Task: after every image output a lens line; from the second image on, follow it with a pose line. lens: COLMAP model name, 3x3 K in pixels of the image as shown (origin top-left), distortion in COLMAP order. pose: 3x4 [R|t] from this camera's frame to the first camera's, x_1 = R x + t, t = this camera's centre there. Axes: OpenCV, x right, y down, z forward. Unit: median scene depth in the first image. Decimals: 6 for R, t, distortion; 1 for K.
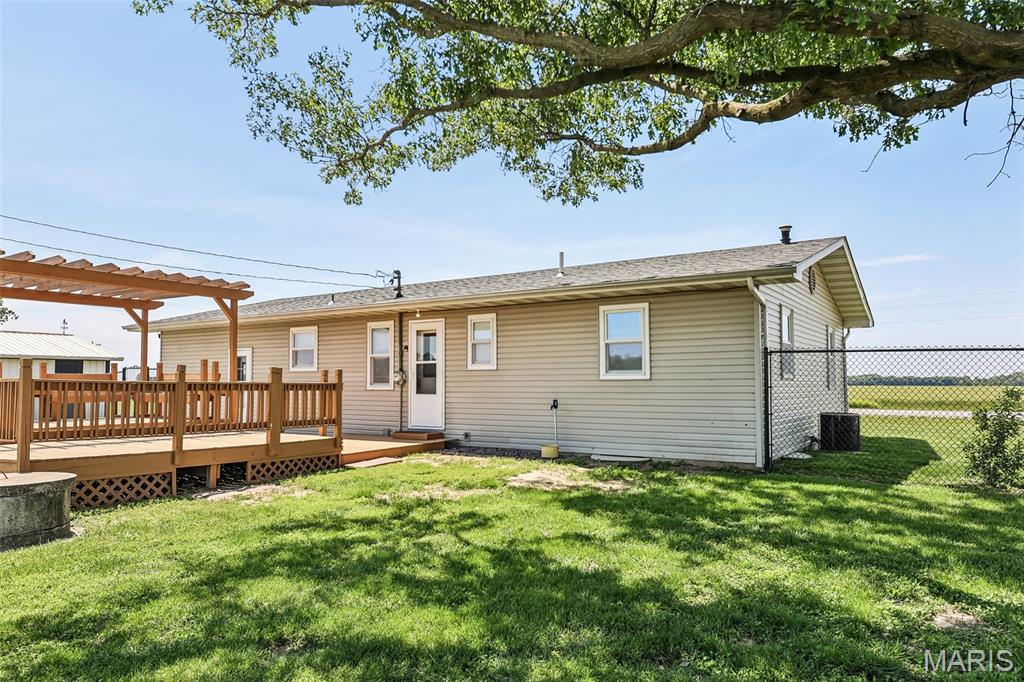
lens RADIAL K [[702.6, 0, 512.0], [0, 702.6, 341.0], [0, 0, 1]] dist [-0.085627, 0.000524]
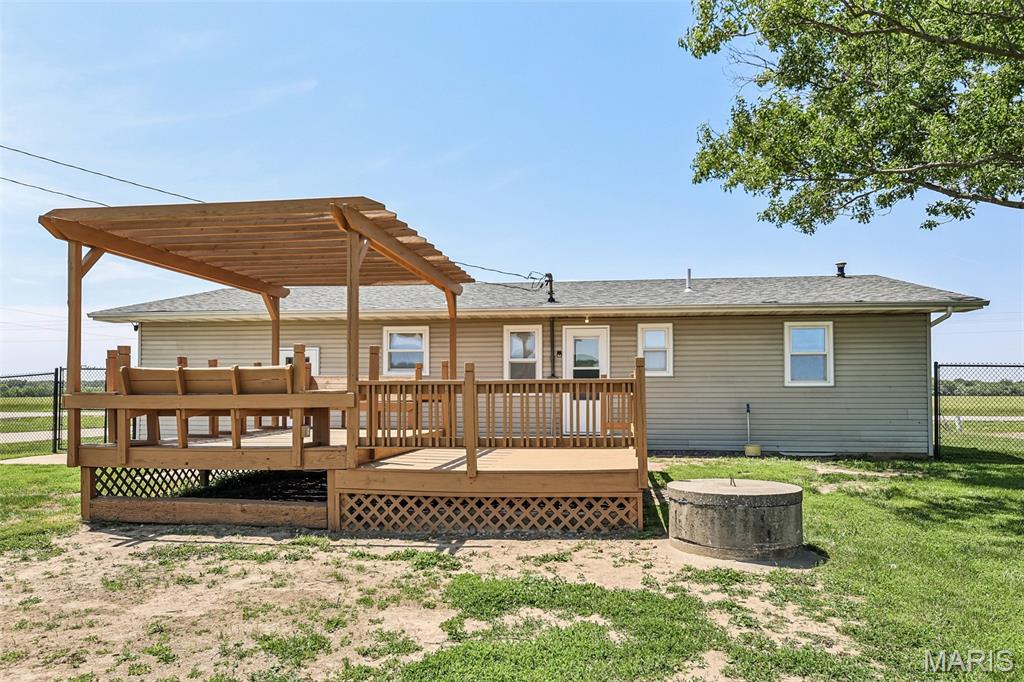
lens RADIAL K [[702.6, 0, 512.0], [0, 702.6, 341.0], [0, 0, 1]] dist [-0.085627, 0.000524]
pose [[0.912283, 0.036448, 0.407936, -0.643656], [-0.031039, 0.999321, -0.019873, 0.014960], [-0.408383, 0.005468, 0.912794, 0.129438]]
